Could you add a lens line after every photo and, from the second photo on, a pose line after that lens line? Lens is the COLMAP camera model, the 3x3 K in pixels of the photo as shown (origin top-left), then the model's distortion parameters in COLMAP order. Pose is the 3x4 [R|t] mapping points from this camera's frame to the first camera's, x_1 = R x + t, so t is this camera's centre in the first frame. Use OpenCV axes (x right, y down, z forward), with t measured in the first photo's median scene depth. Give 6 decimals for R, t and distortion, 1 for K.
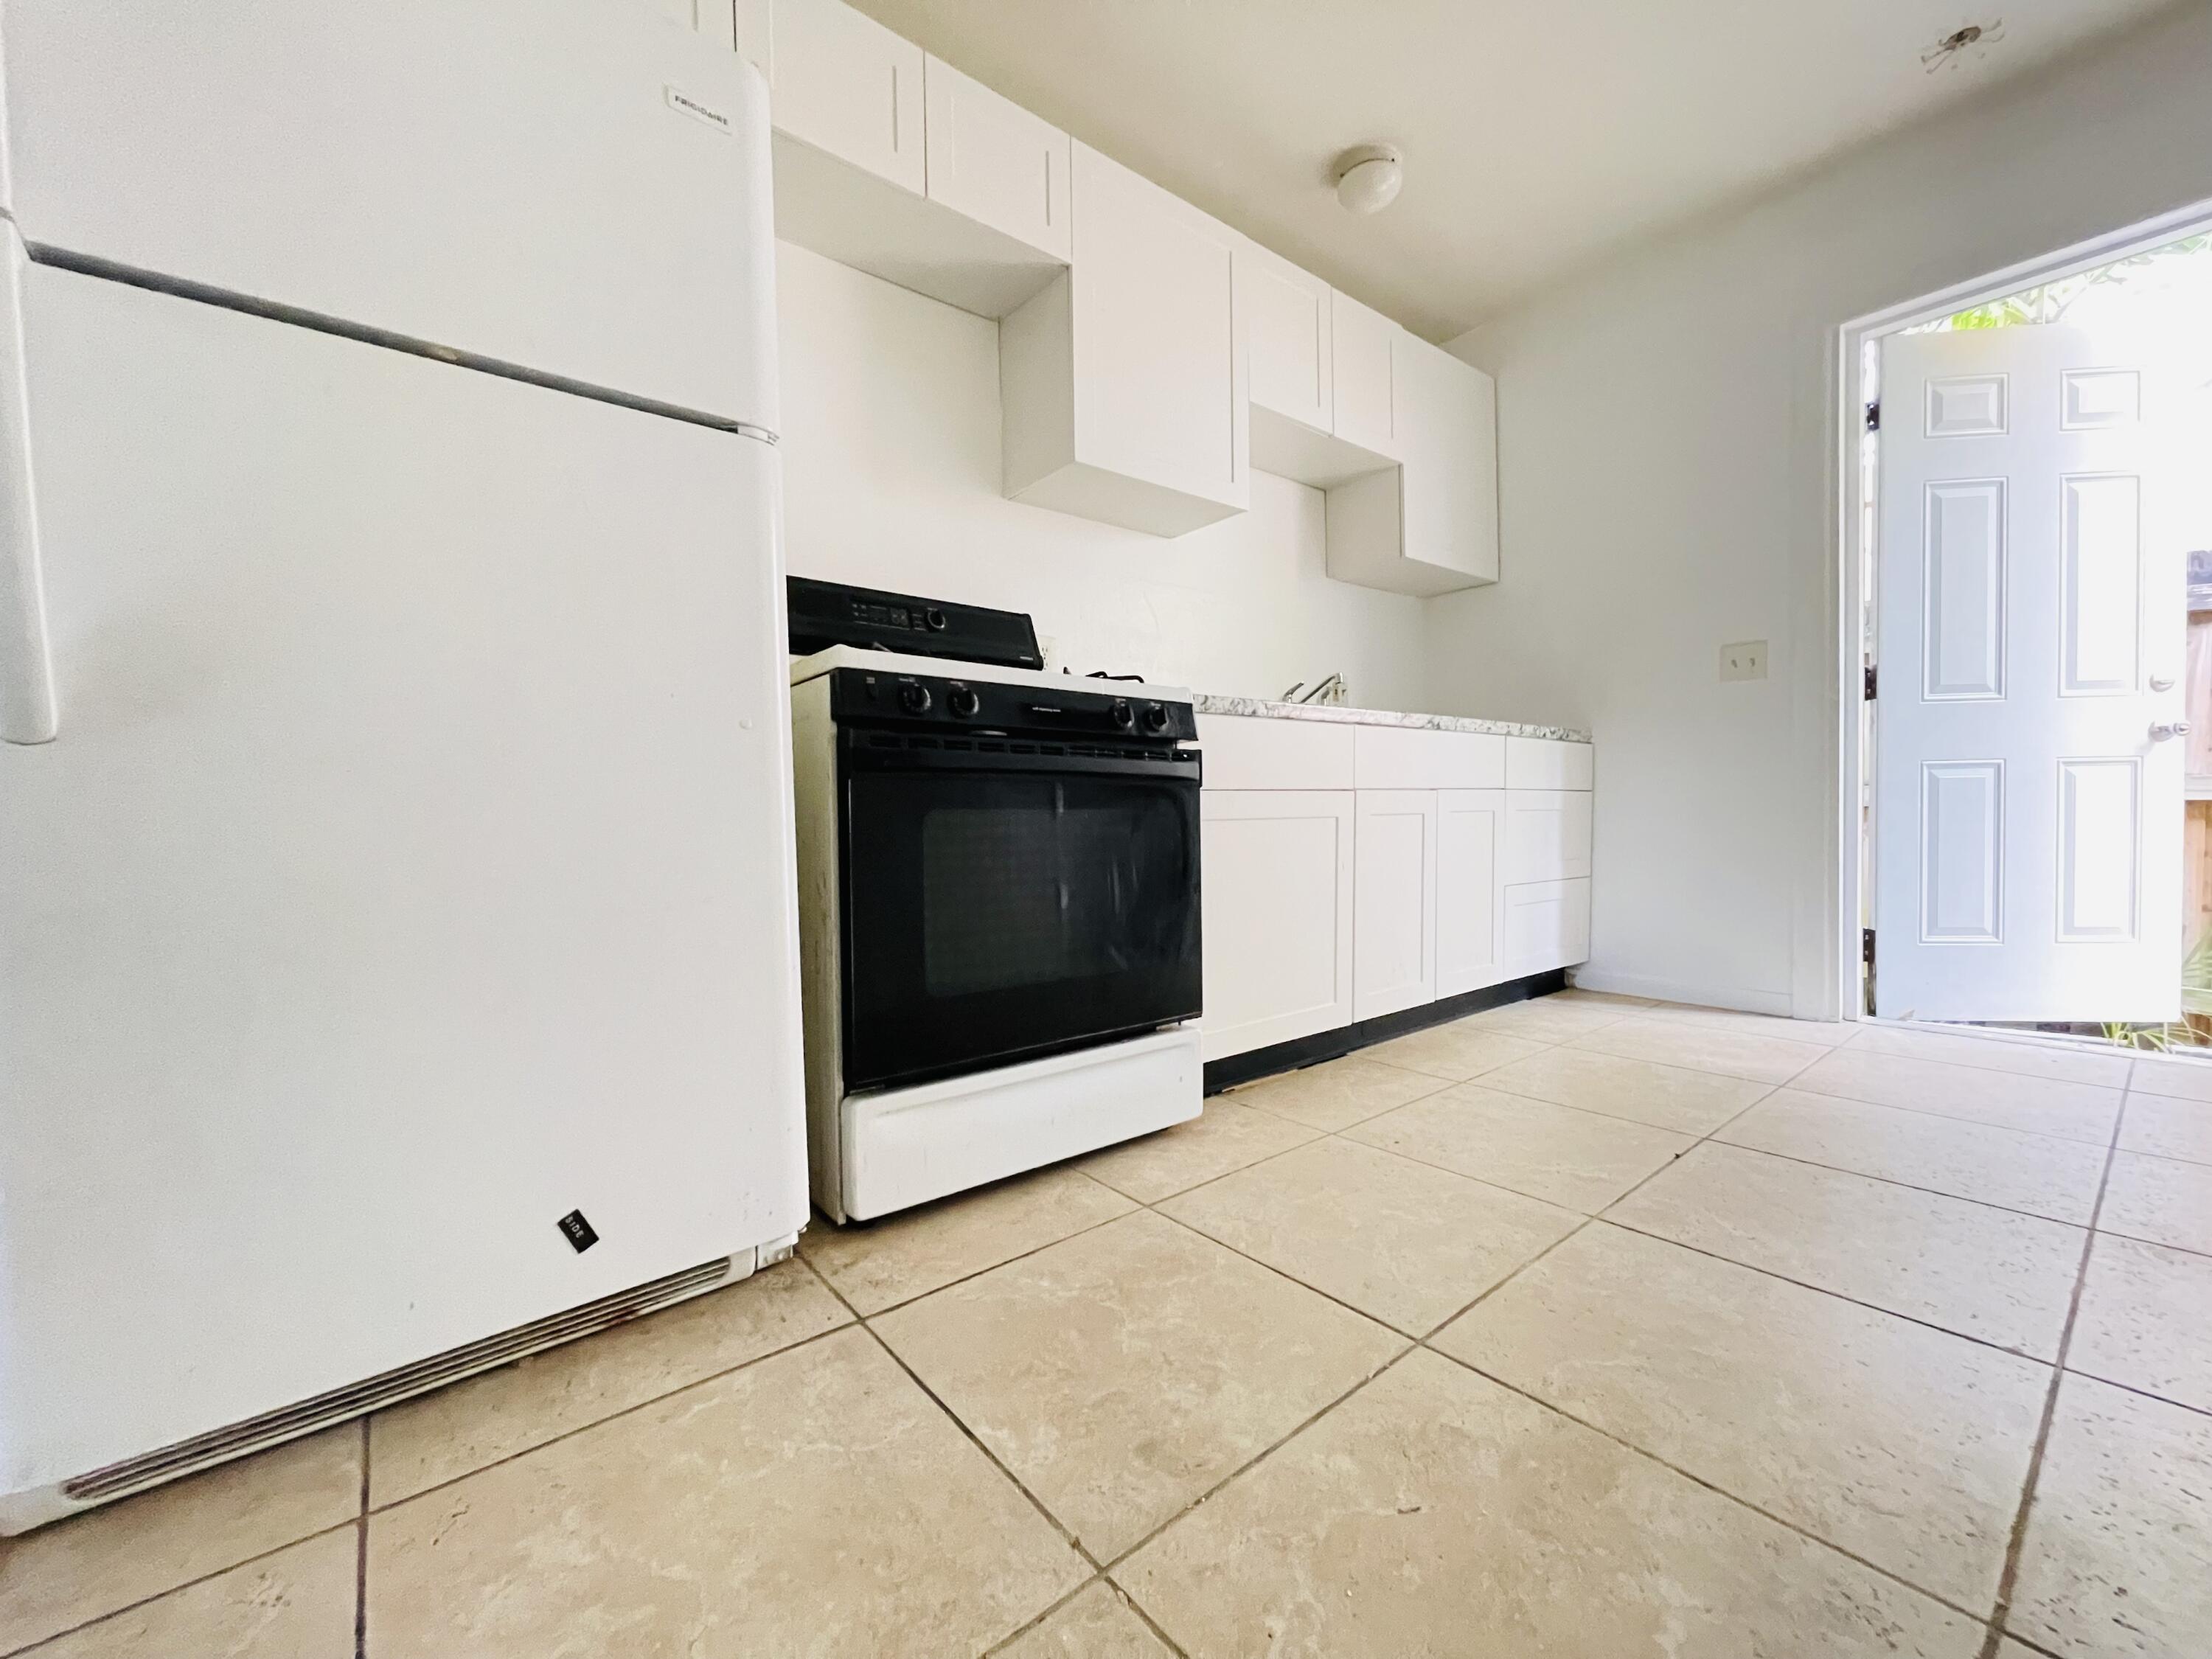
lens RADIAL K [[874.7, 0, 1101.2], [0, 874.7, 838.9], [0, 0, 1]] dist [0.000209, 0.000069]
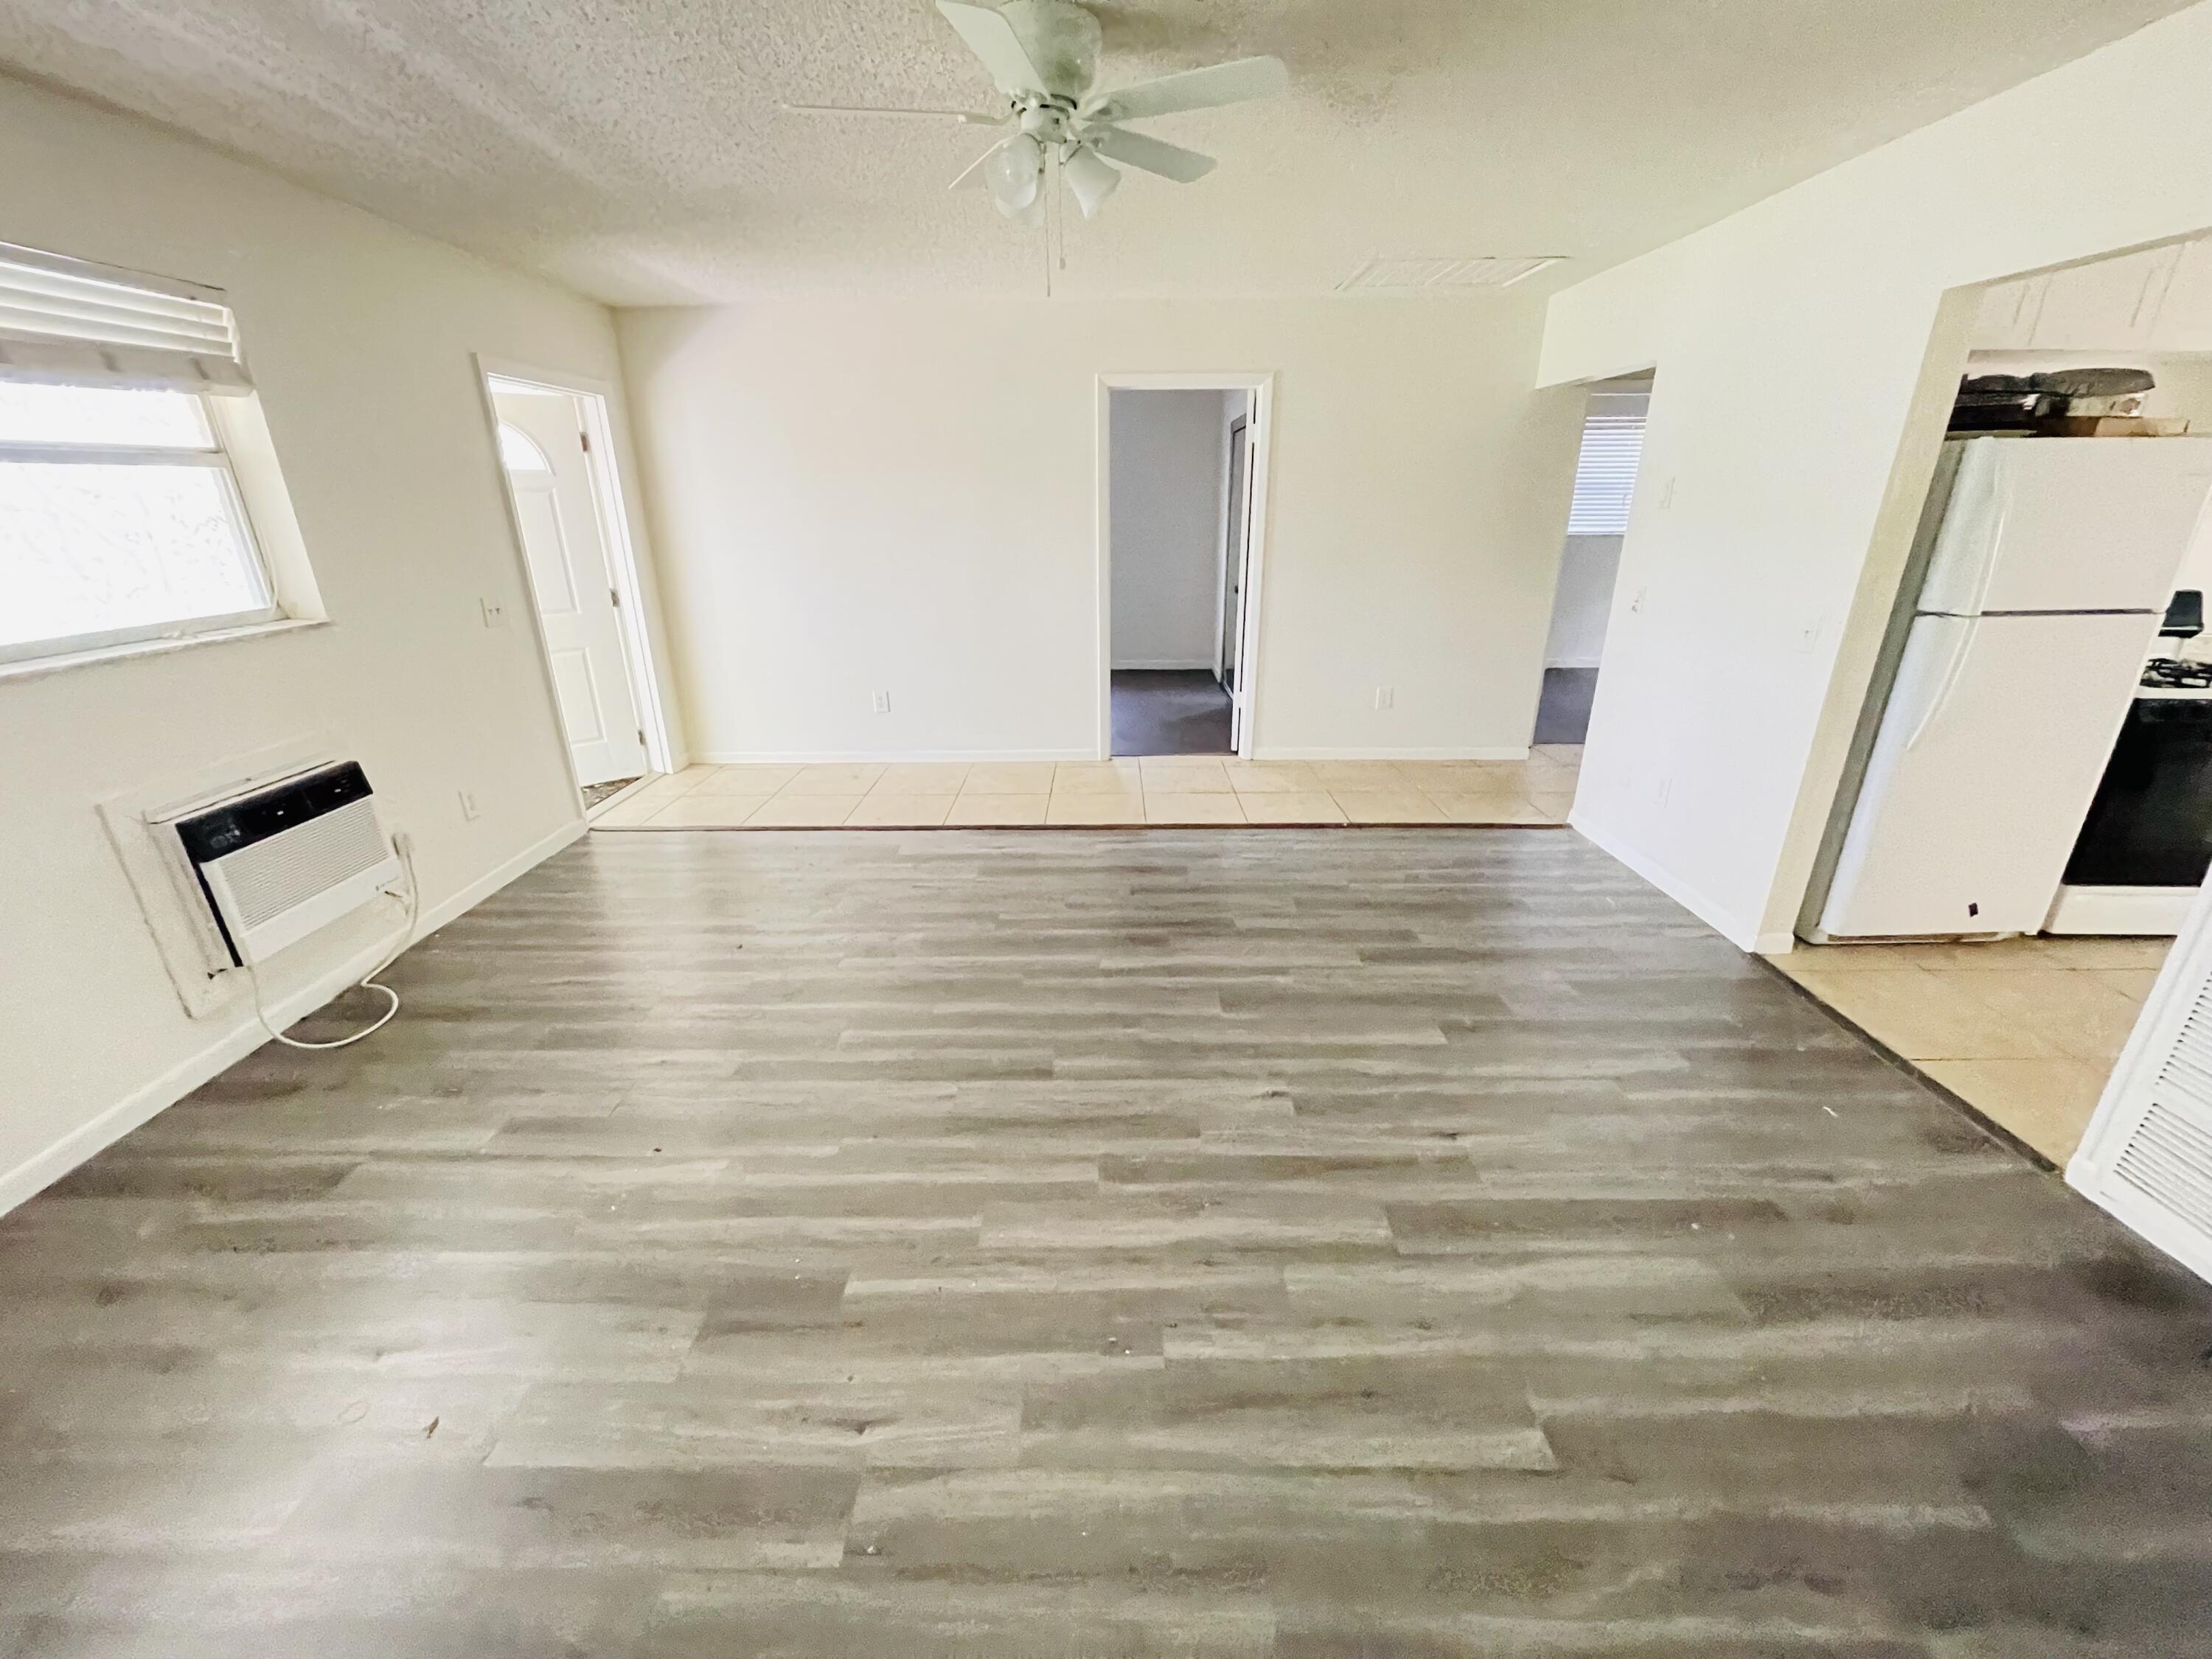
lens RADIAL K [[894.2, 0, 1105.2], [0, 894.2, 834.9], [0, 0, 1]] dist [0.000157, 0.000181]
pose [[0.771756, 0.232738, -0.591798, -0.635586], [-0.014159, 0.936678, 0.349905, -0.428007], [0.635761, -0.261662, 0.726183, -1.612198]]
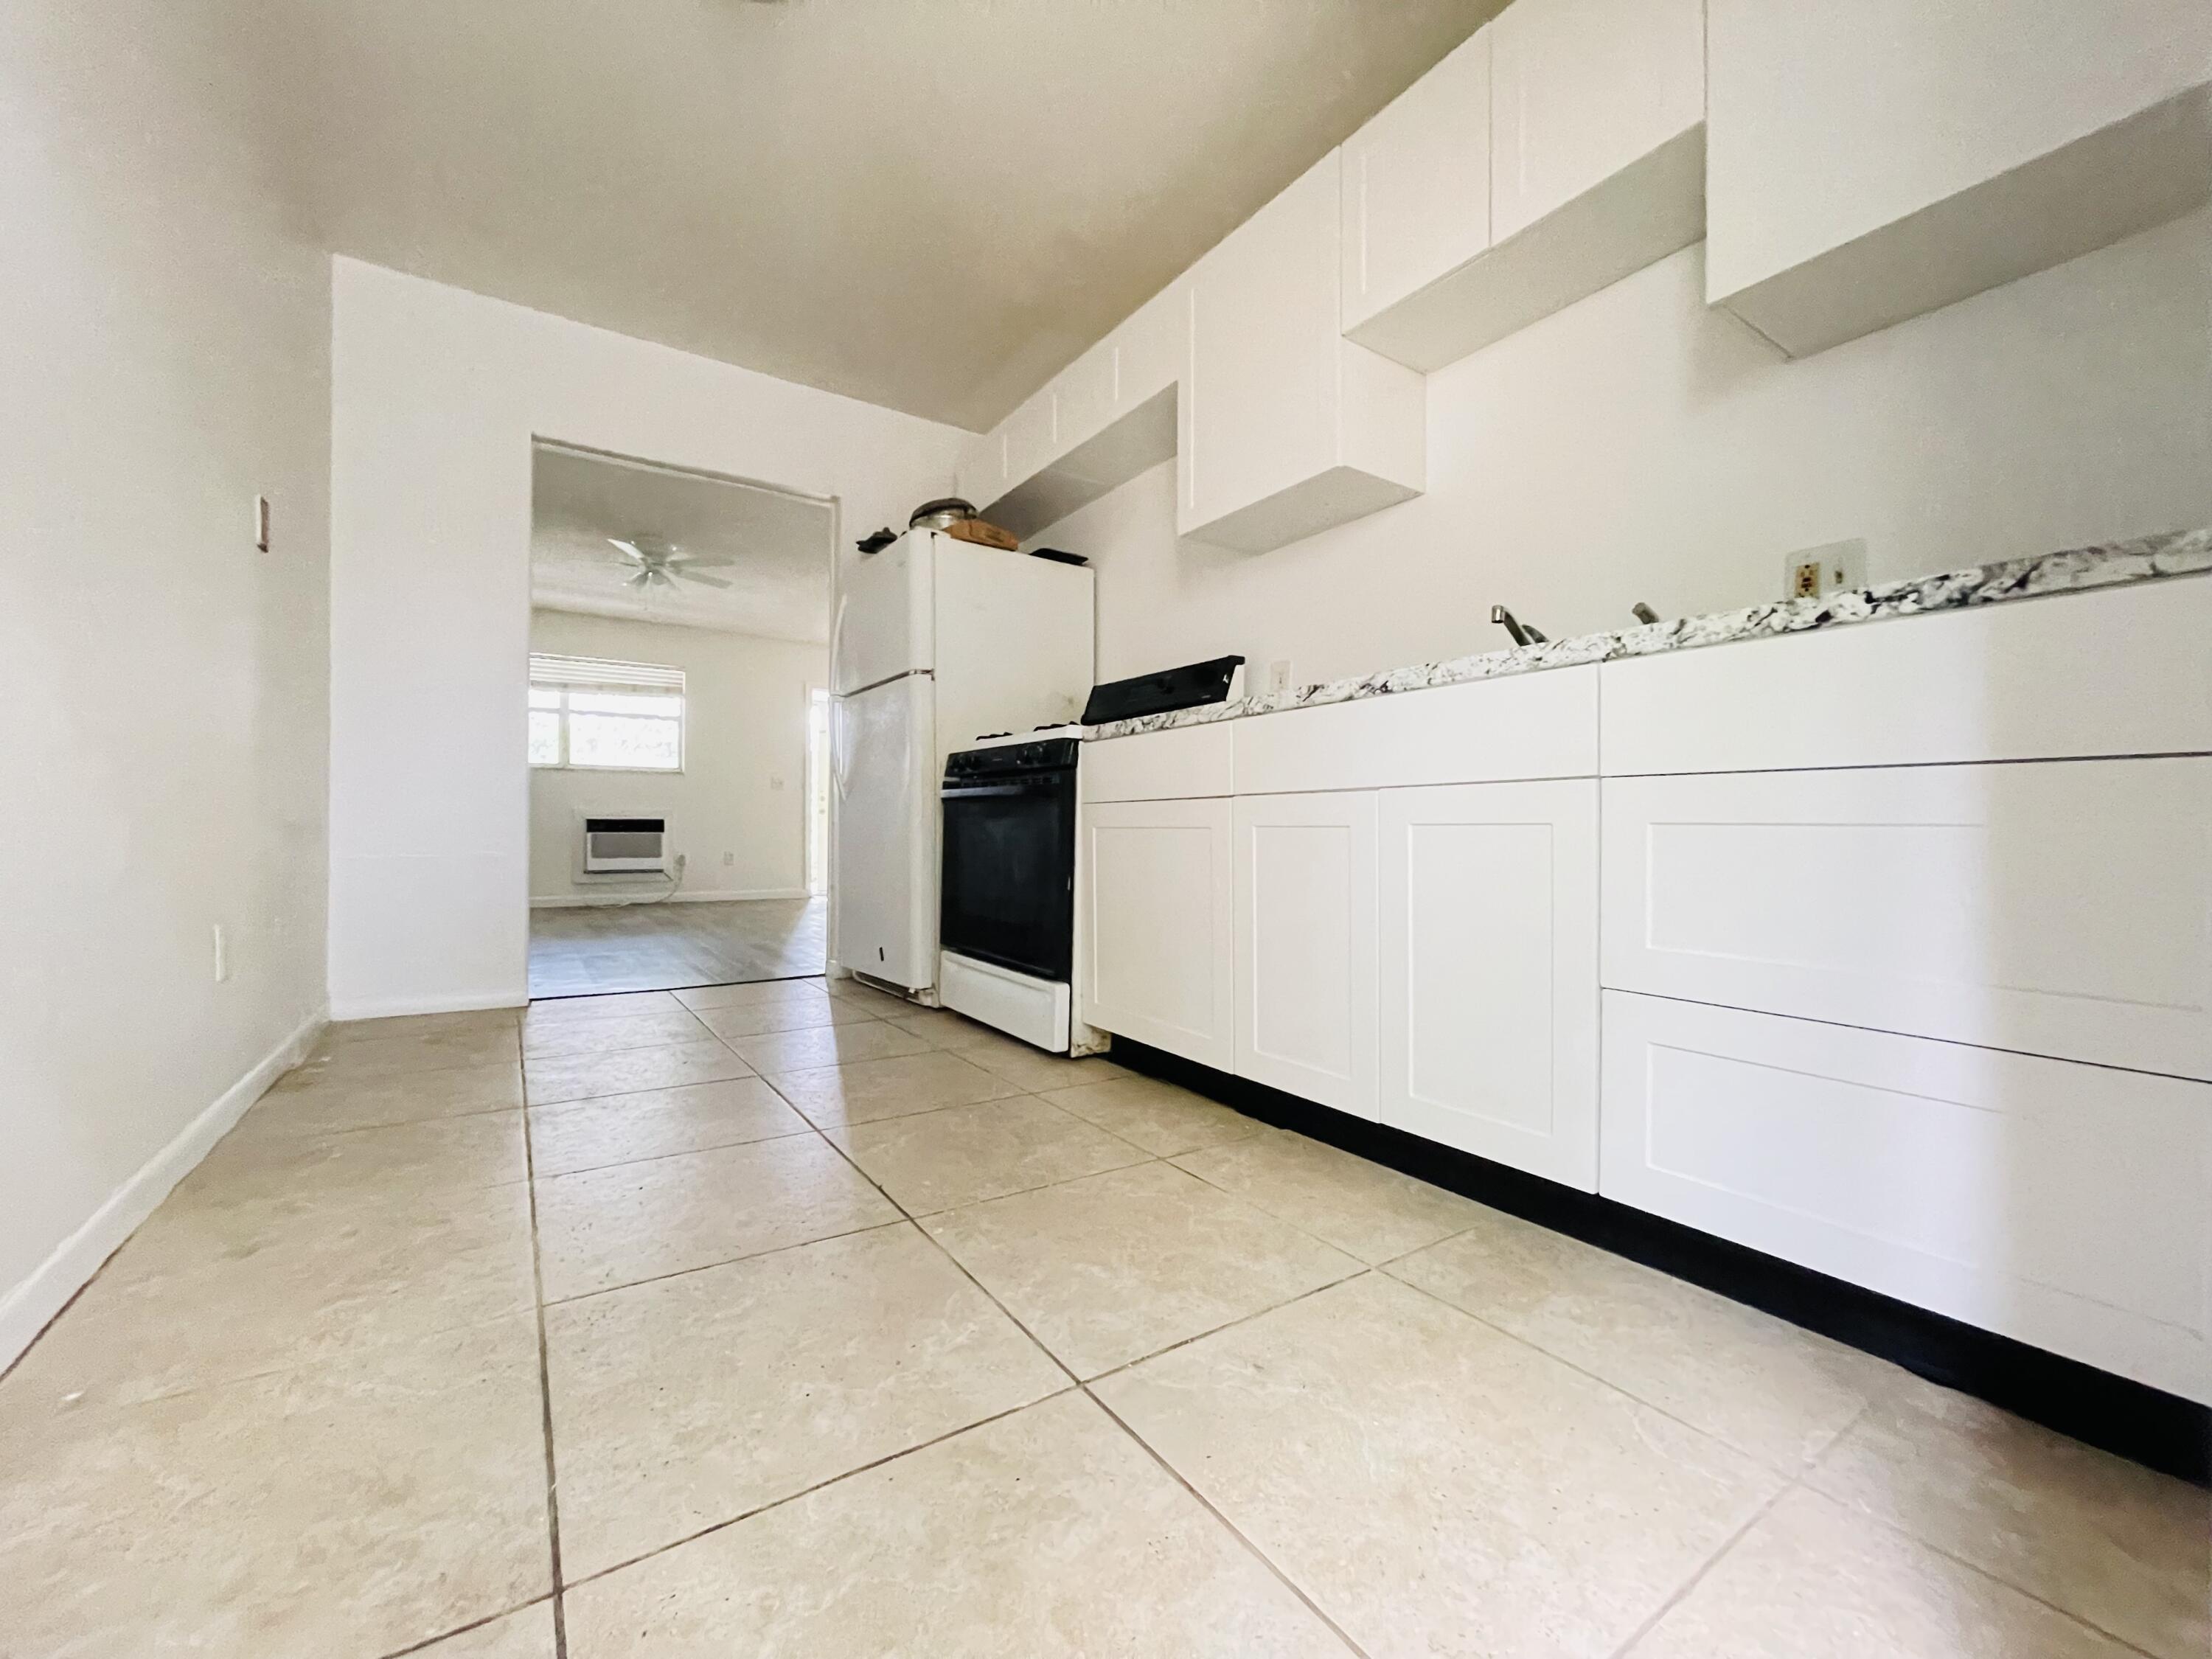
lens RADIAL K [[894.2, 0, 1105.2], [0, 894.2, 834.9], [0, 0, 1]] dist [0.000157, 0.000181]
pose [[-0.097214, 0.011880, -0.995193, 1.308854], [-0.022416, 0.999649, 0.014123, -0.029448], [0.995011, 0.023681, -0.096913, 1.092327]]
